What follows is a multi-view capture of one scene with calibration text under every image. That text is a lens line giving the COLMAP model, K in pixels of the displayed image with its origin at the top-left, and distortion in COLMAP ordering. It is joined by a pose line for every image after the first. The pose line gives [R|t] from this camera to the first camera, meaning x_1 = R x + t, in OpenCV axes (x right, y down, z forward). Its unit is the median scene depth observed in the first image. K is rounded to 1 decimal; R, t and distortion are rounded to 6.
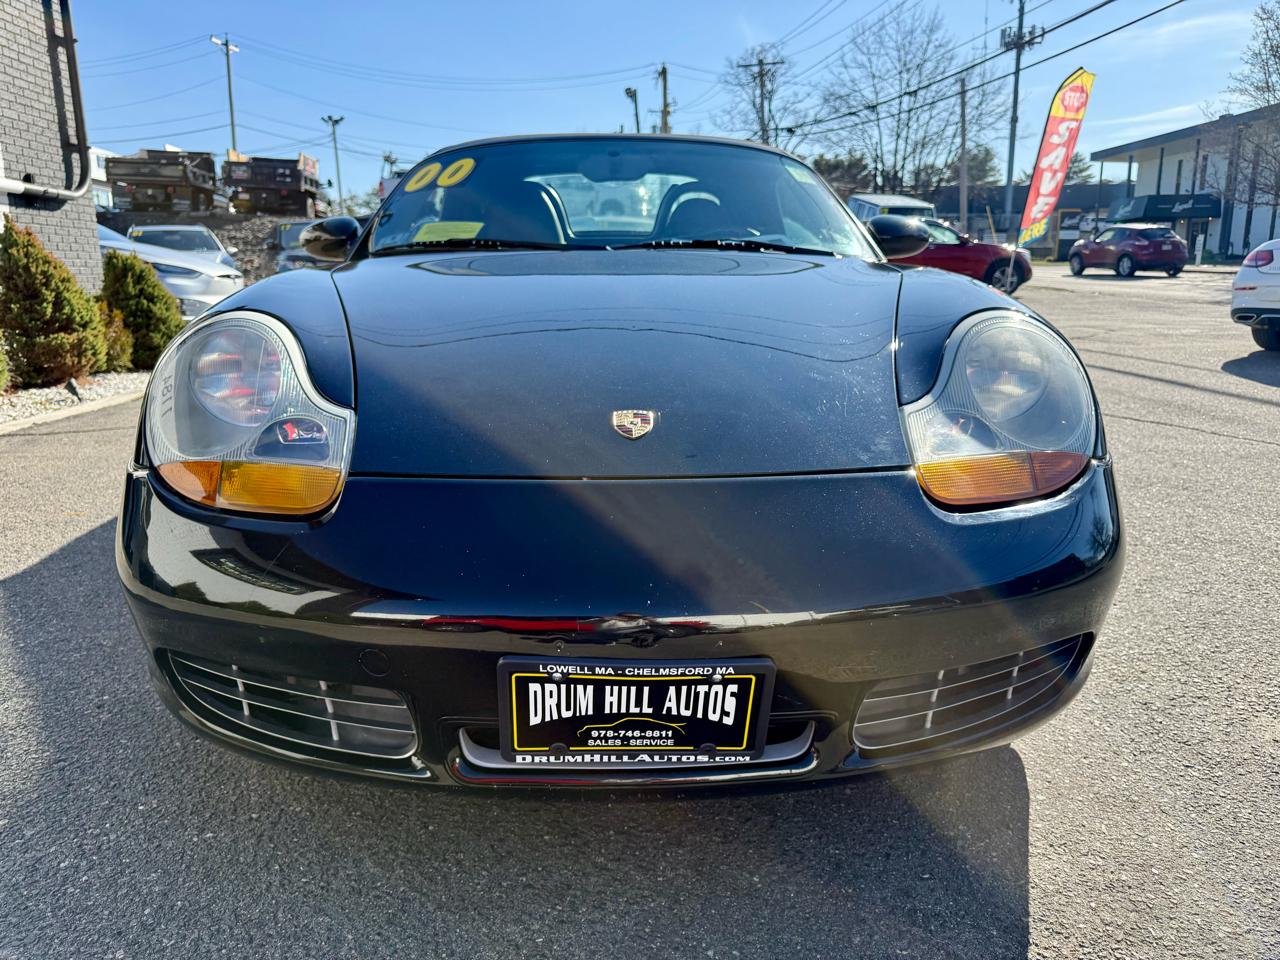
lens RADIAL K [[907.6, 0, 638.0], [0, 907.6, 481.6], [0, 0, 1]] dist [-0.000472, -0.005852]
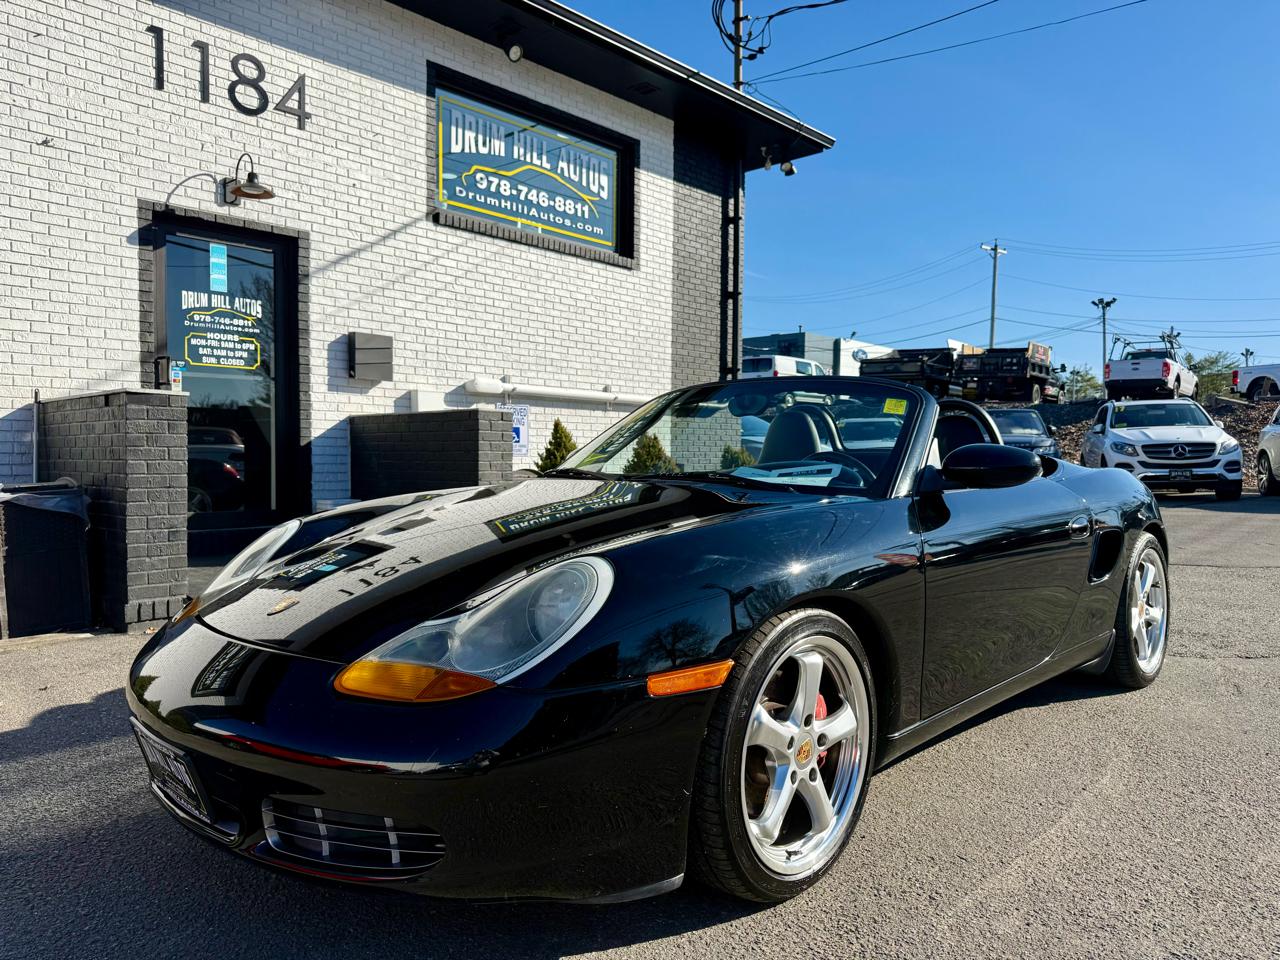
lens RADIAL K [[902.9, 0, 641.9], [0, 902.9, 486.4], [0, 0, 1]] dist [0.000525, -0.007078]
pose [[0.702997, 0.029848, -0.710567, 0.064846], [-0.161241, 0.979791, -0.118366, -0.007372], [0.692674, 0.197783, 0.693603, 0.008537]]
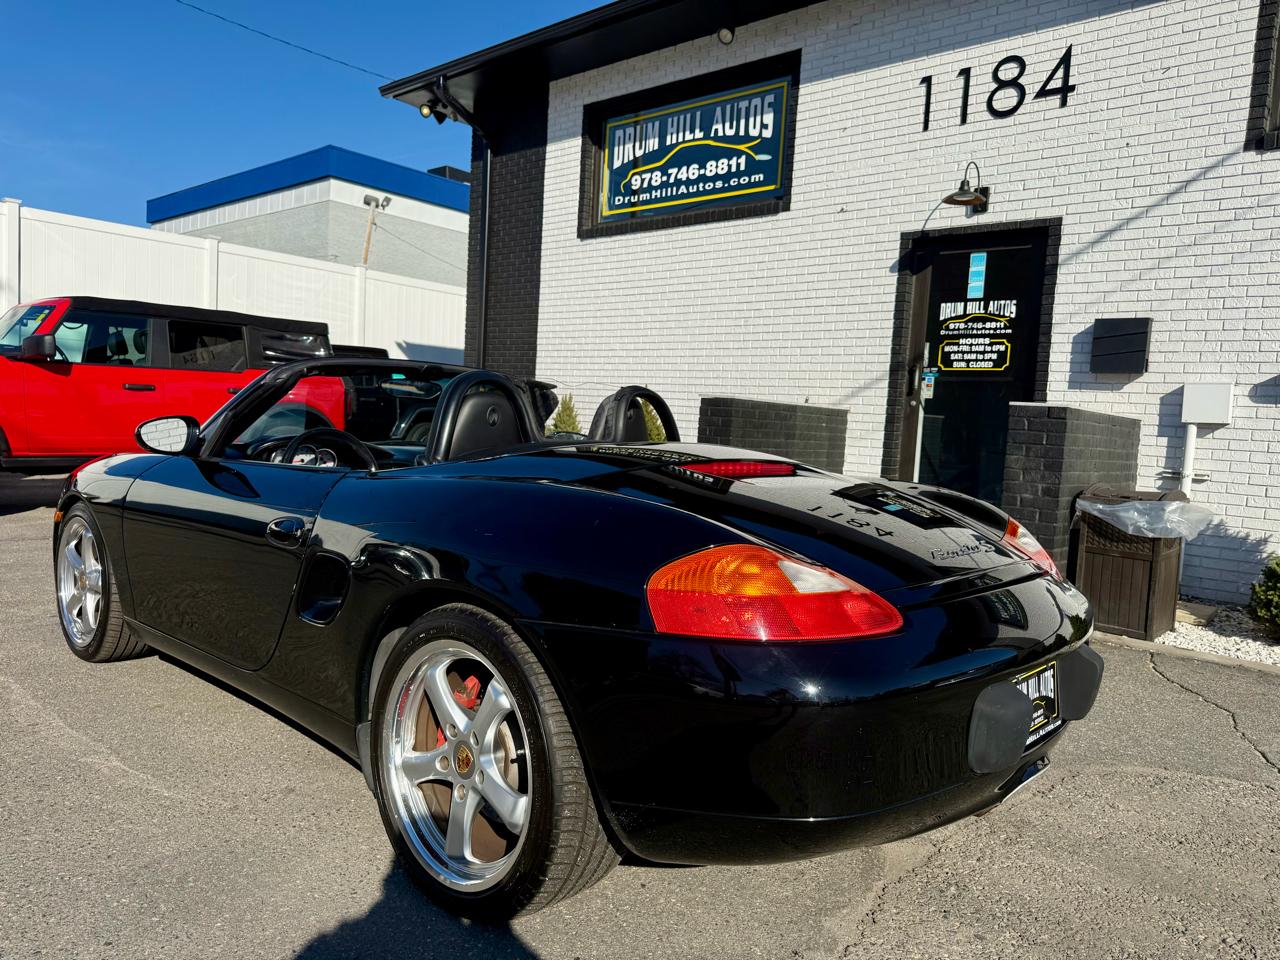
lens RADIAL K [[923.5, 0, 640.0], [0, 923.5, 480.0], [0, 0, 1]] dist [0.022050, -0.033497]
pose [[-0.685661, 0.015806, -0.727750, 0.066417], [-0.204079, 0.955495, 0.213028, -0.052182], [0.698728, 0.294583, -0.651920, 0.189638]]
